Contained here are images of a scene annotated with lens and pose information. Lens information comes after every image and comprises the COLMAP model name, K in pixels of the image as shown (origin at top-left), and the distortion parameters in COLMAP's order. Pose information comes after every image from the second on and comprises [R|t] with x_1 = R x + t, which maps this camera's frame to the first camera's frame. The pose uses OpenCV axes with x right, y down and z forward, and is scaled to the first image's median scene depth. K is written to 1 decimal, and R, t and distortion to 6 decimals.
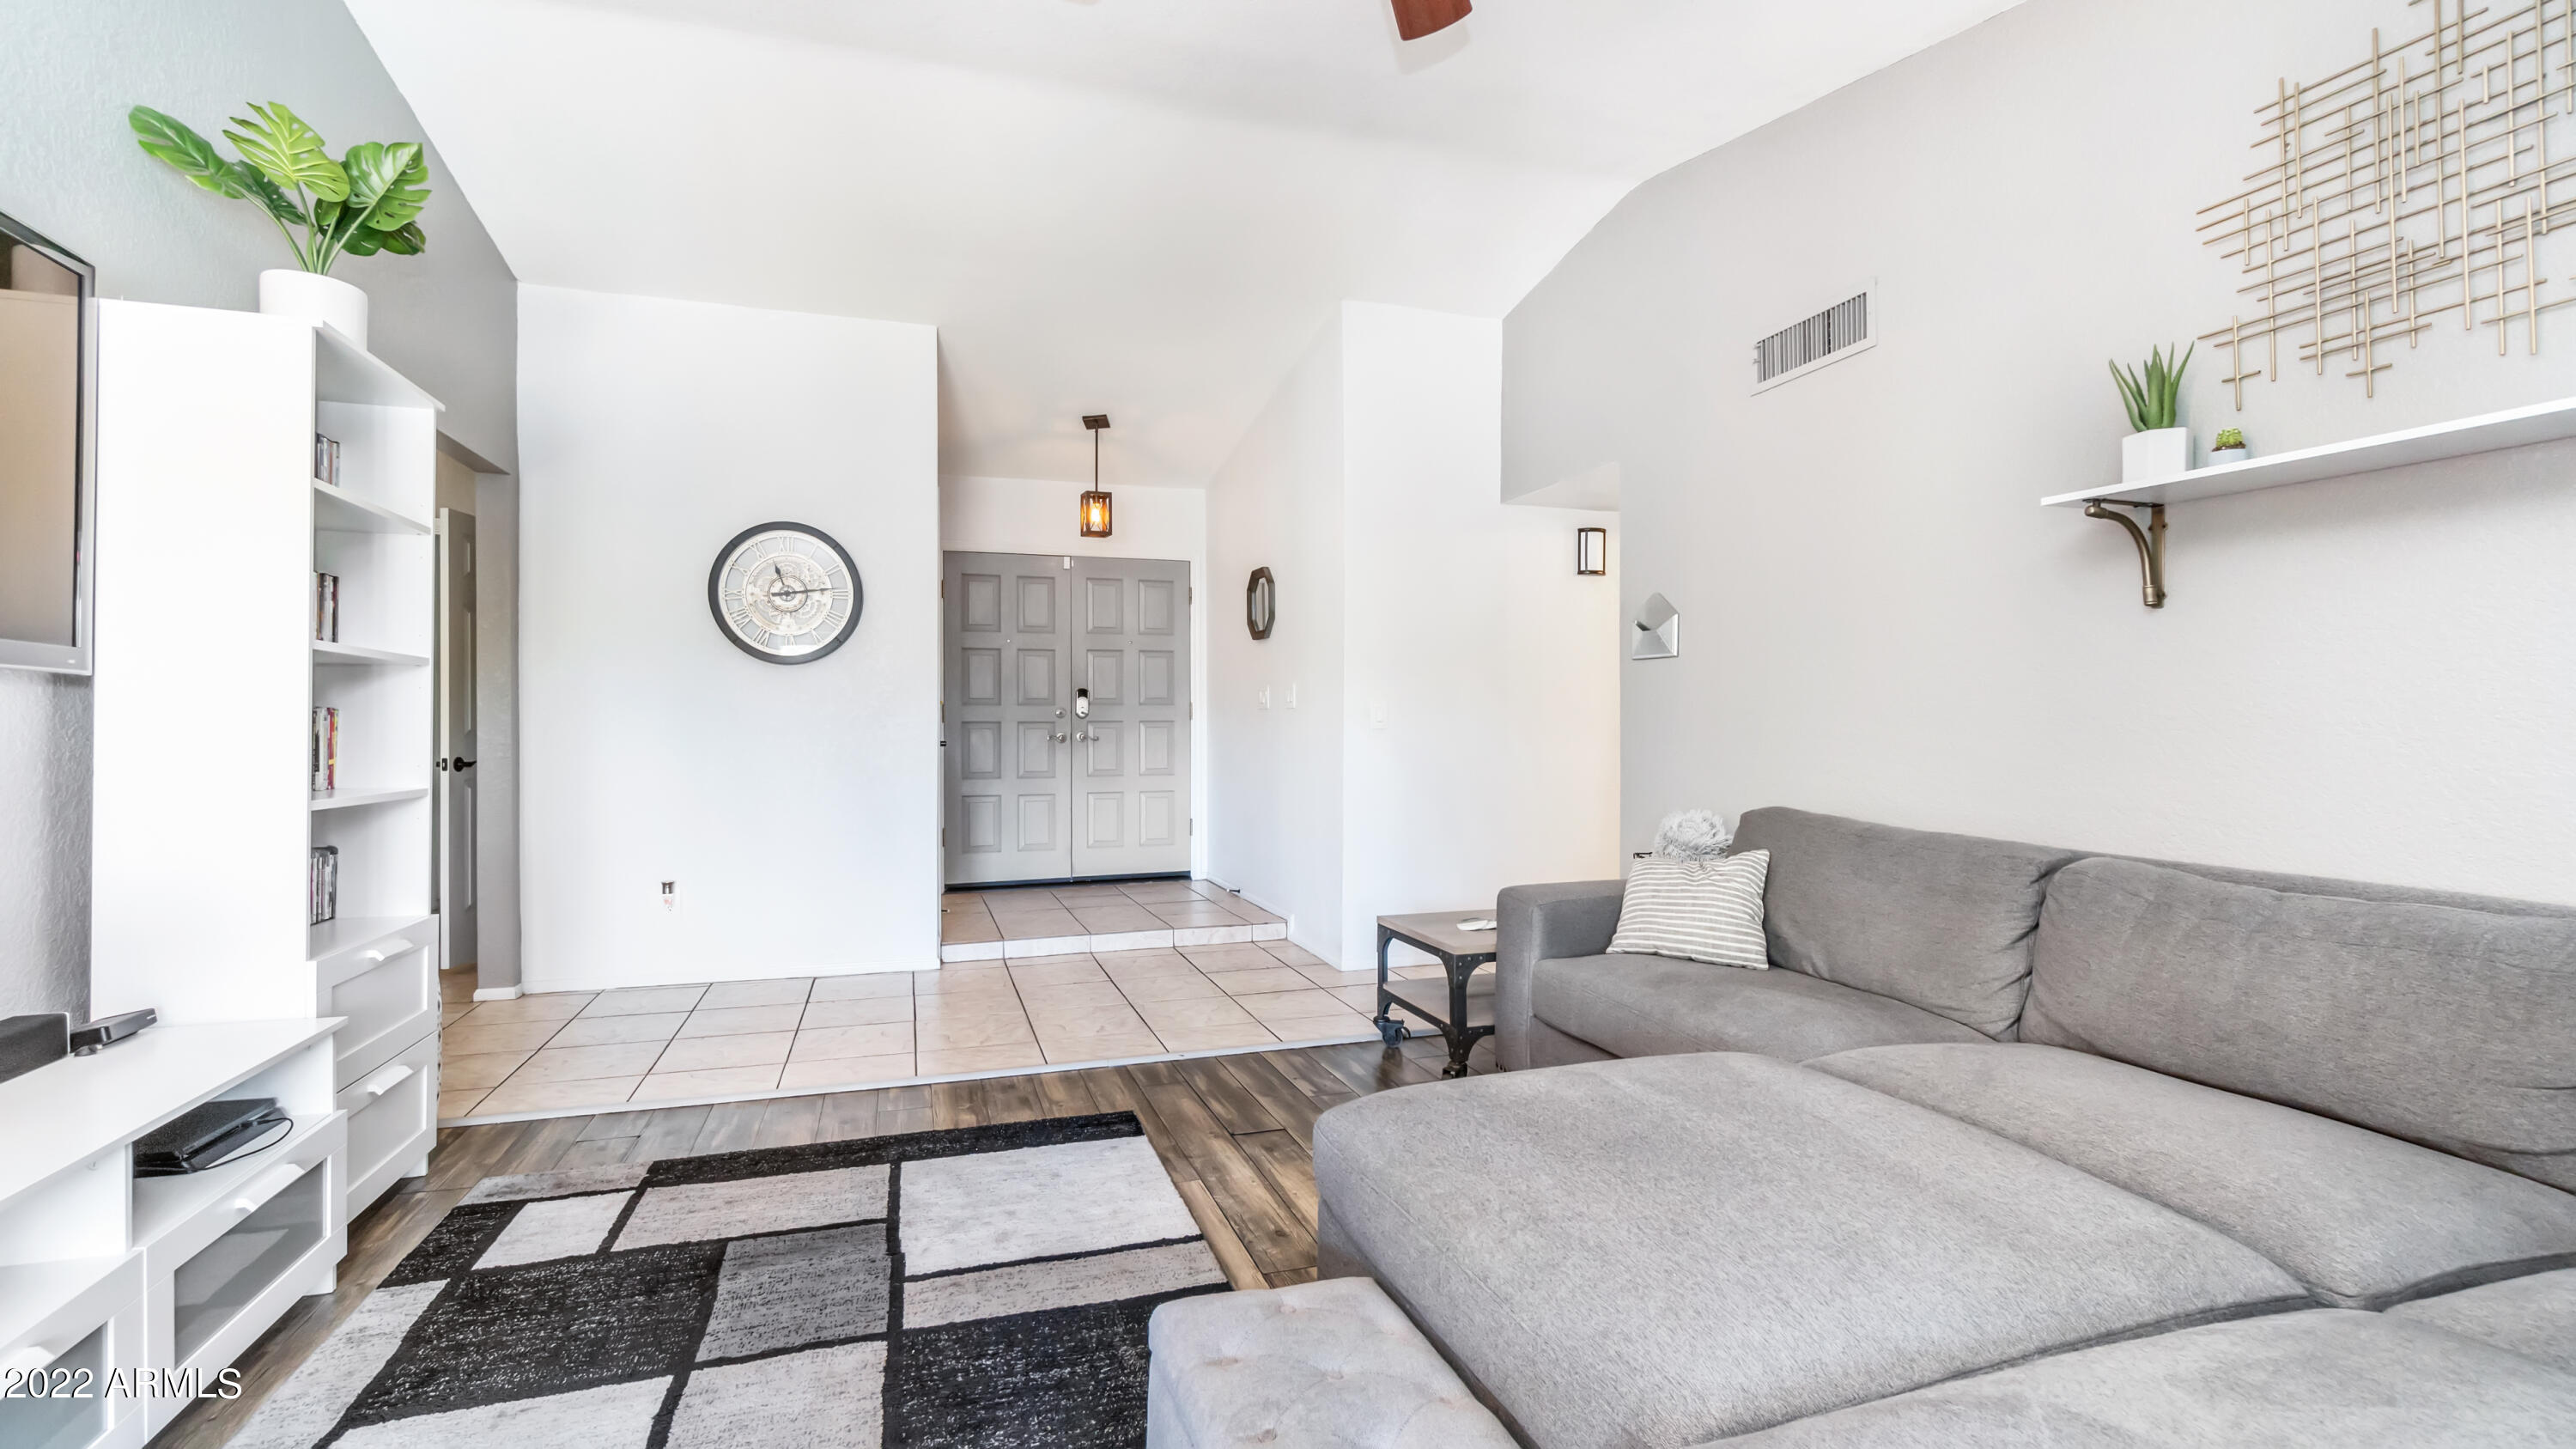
lens RADIAL K [[1116.1, 0, 1266.5], [0, 1116.1, 730.6], [0, 0, 1]] dist [-0.002647, -0.000297]
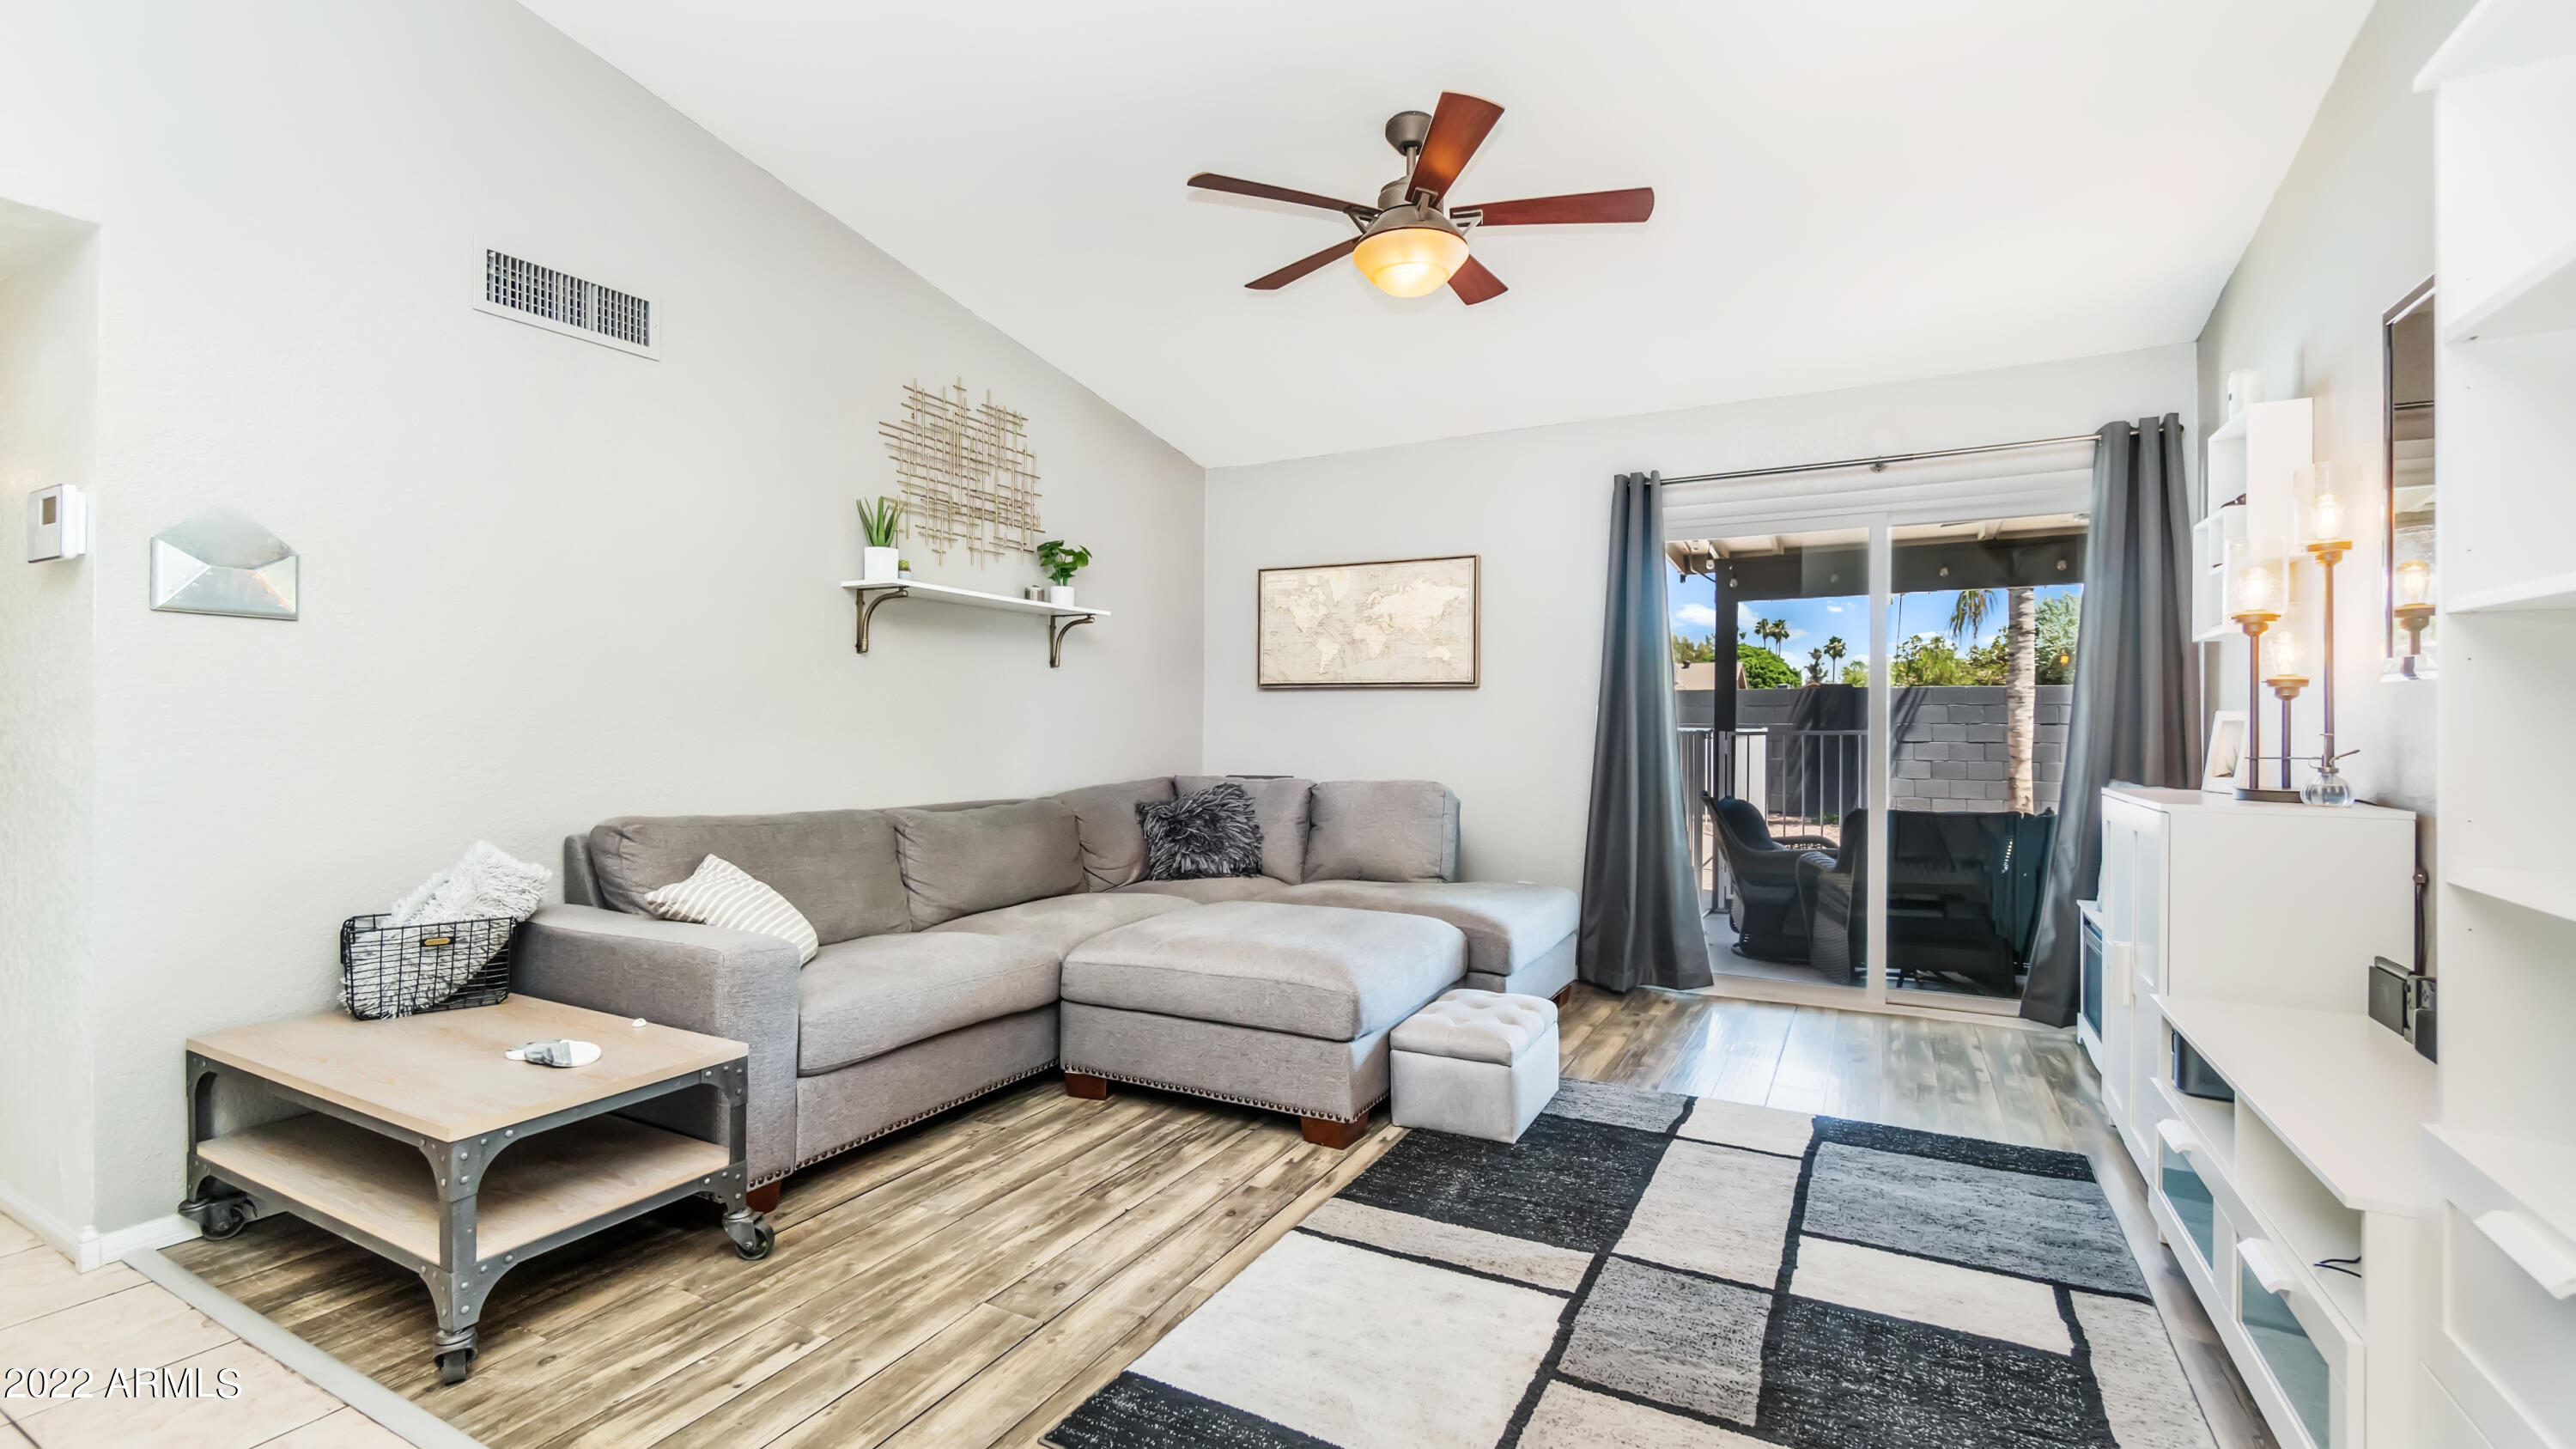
lens RADIAL K [[1116.1, 0, 1267.6], [0, 1116.1, 716.1], [0, 0, 1]] dist [-0.002647, -0.000297]
pose [[-0.685927, 0.001376, 0.727669, -0.832998], [-0.001273, 0.999994, -0.003091, -0.017087], [-0.727669, -0.003047, -0.685922, 1.817016]]
